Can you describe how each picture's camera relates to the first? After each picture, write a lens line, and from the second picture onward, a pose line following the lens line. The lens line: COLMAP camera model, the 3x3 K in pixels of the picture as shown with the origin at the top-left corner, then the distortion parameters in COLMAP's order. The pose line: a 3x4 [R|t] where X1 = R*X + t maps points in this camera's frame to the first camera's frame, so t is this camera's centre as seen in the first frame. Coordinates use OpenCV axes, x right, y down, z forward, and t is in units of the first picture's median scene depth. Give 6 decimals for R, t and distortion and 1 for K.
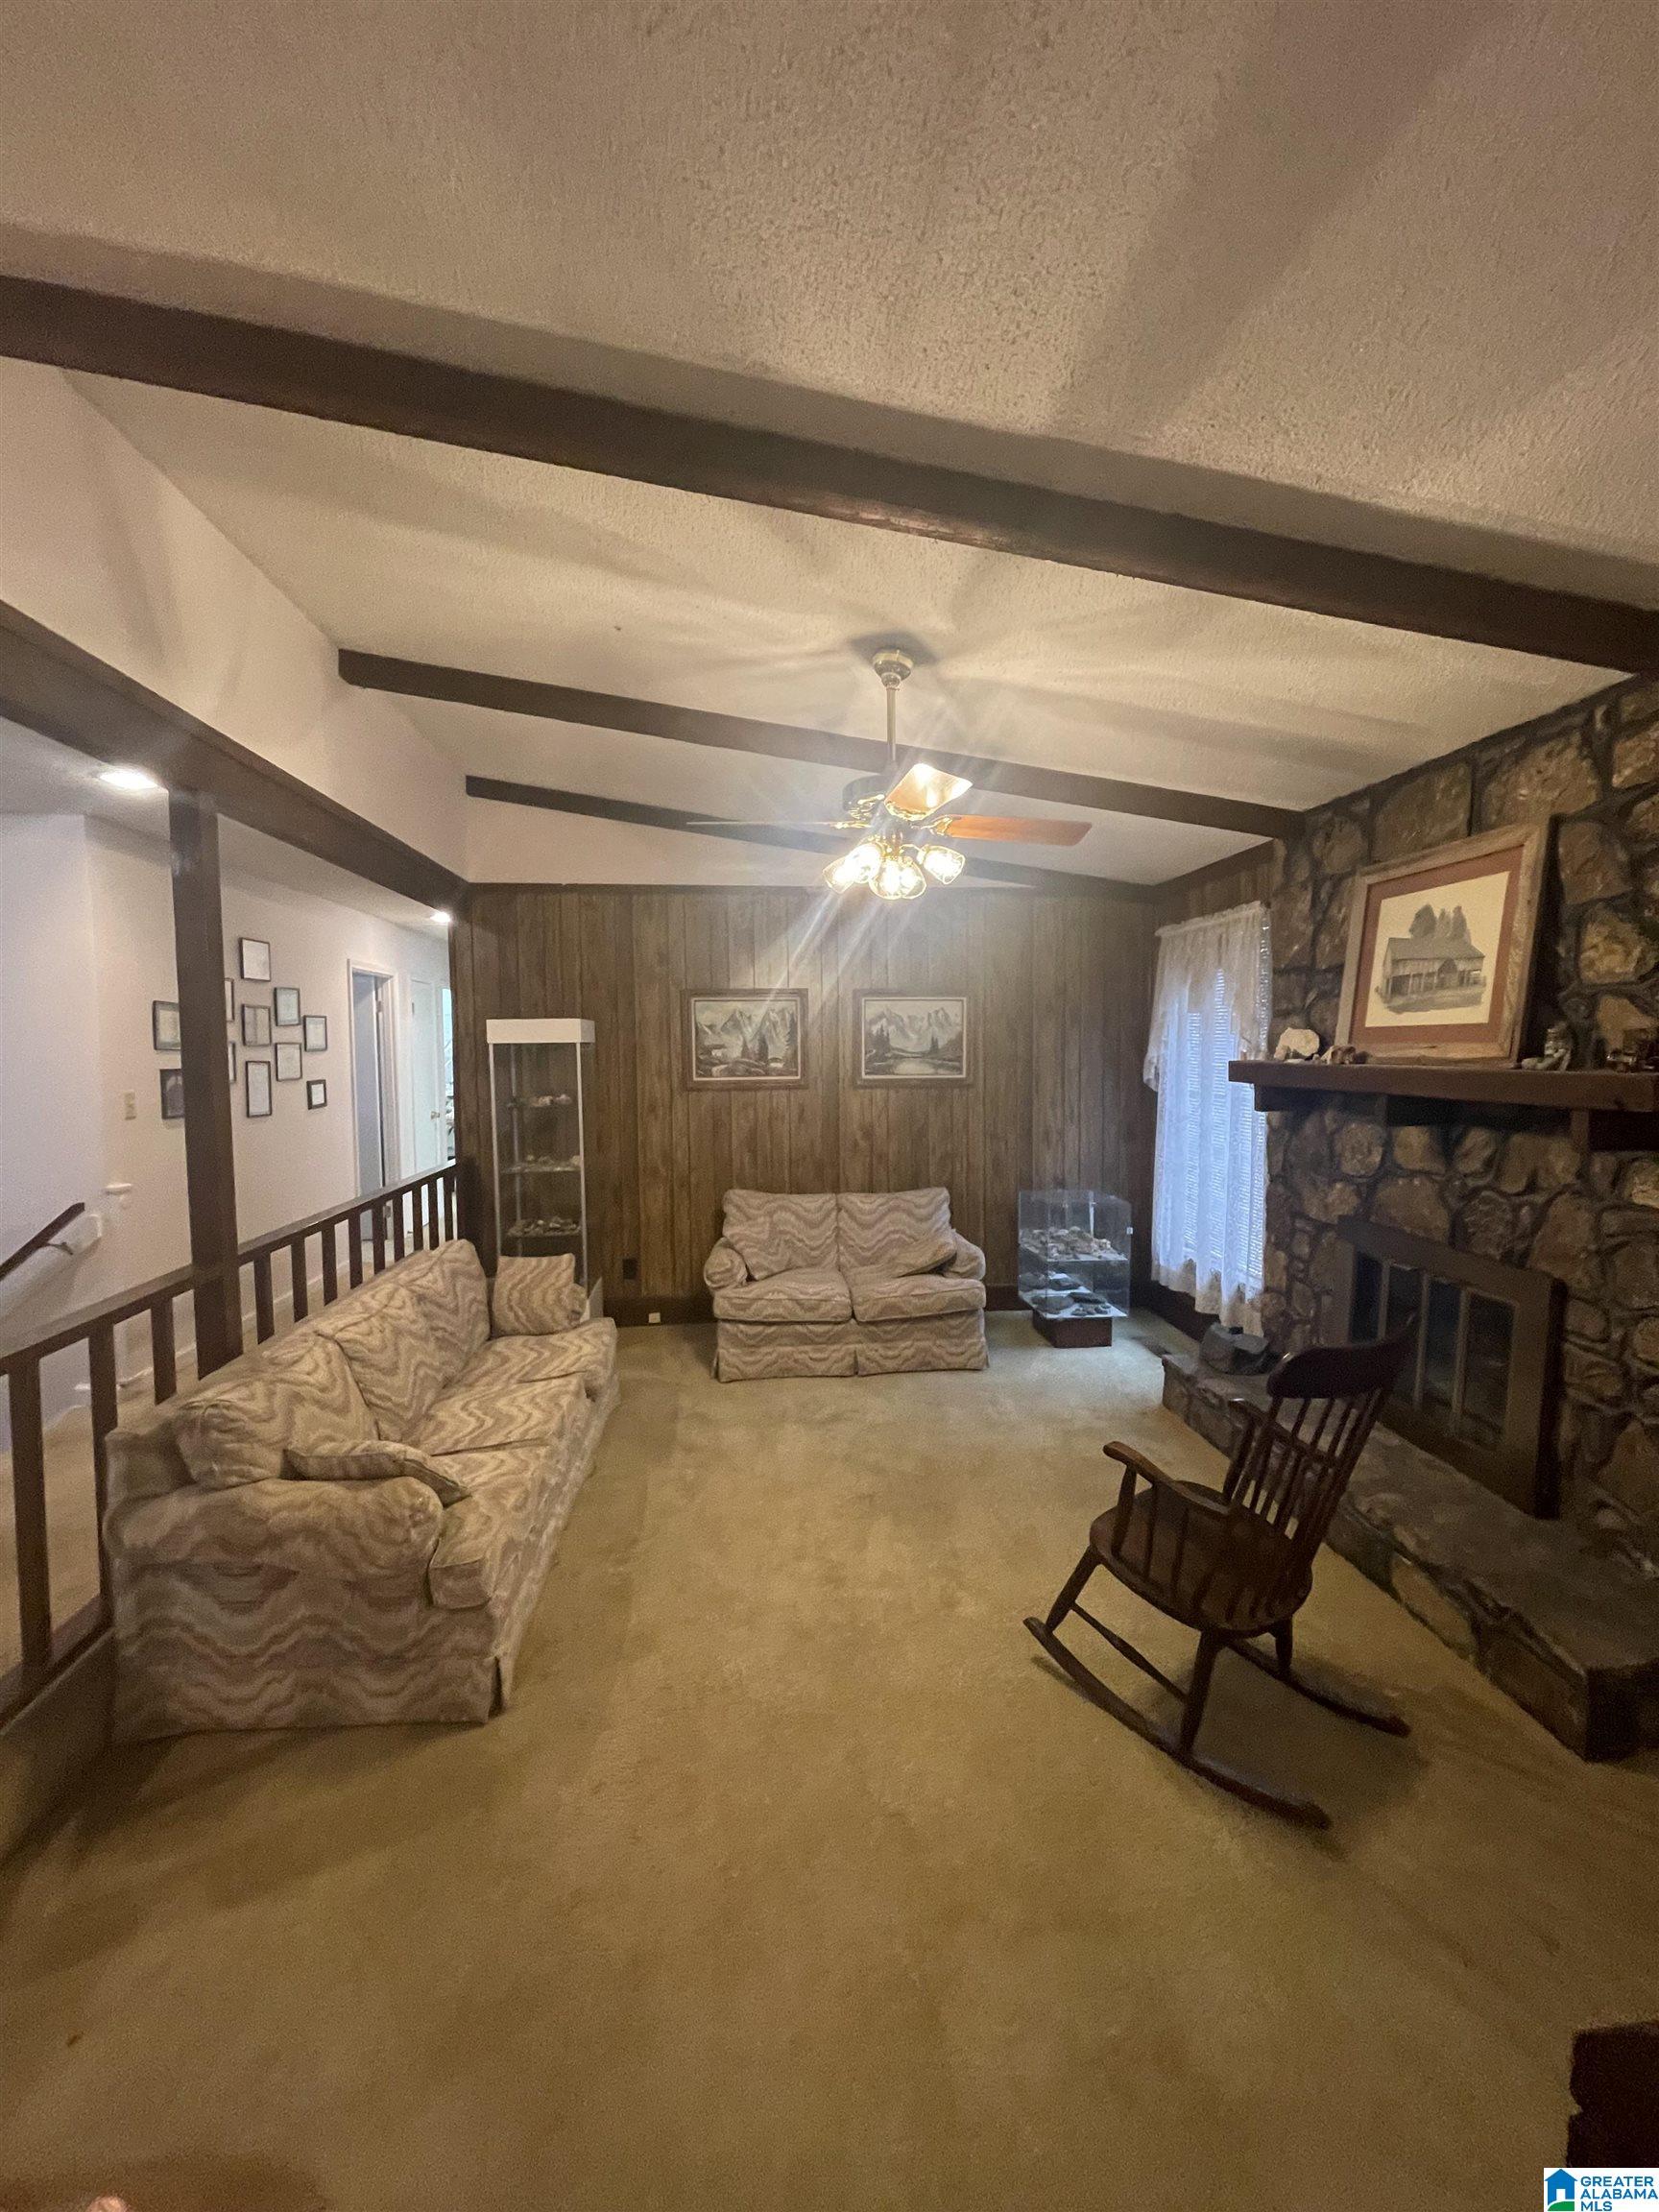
lens RADIAL K [[889.0, 0, 829.5], [0, 889.0, 1106.0], [0, 0, 1]] dist [0.000957, -0.000088]
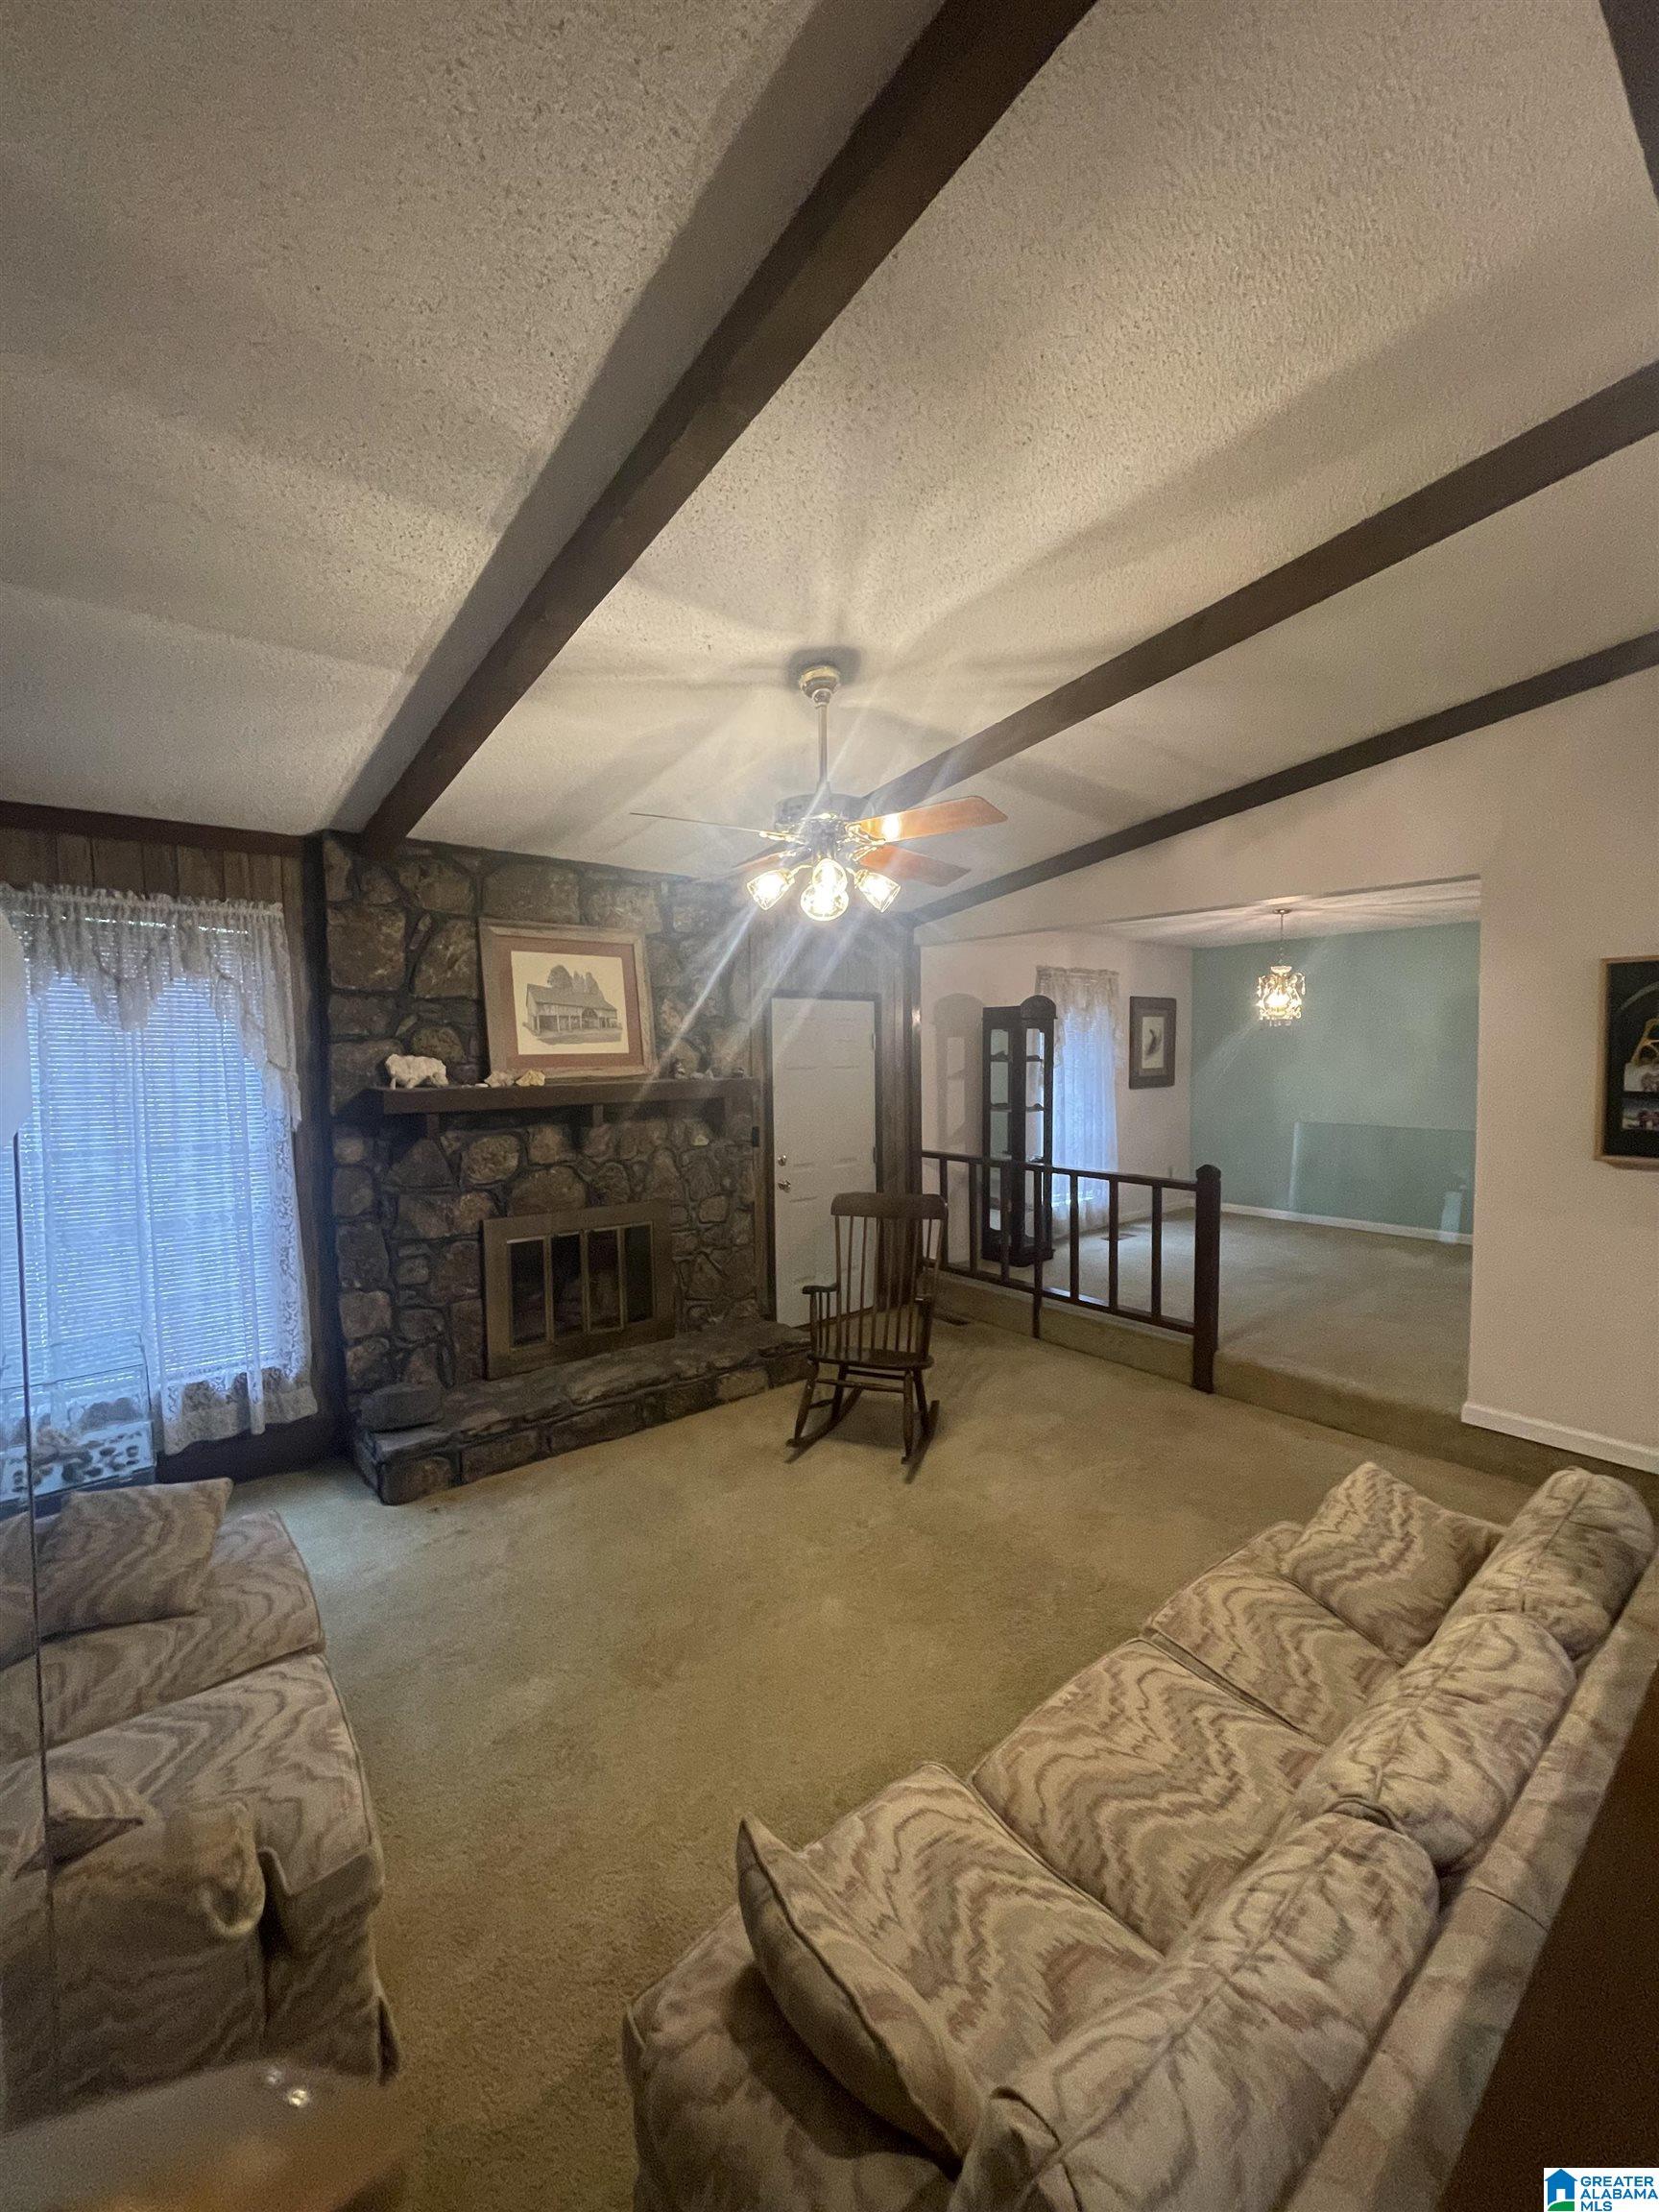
lens RADIAL K [[889.0, 0, 829.5], [0, 889.0, 1106.0], [0, 0, 1]] dist [0.000957, -0.000088]
pose [[-0.559339, -0.033794, 0.828250, -0.678047], [0.074491, 0.993077, 0.090825, -0.102894], [-0.825585, 0.112500, -0.552950, 1.405086]]
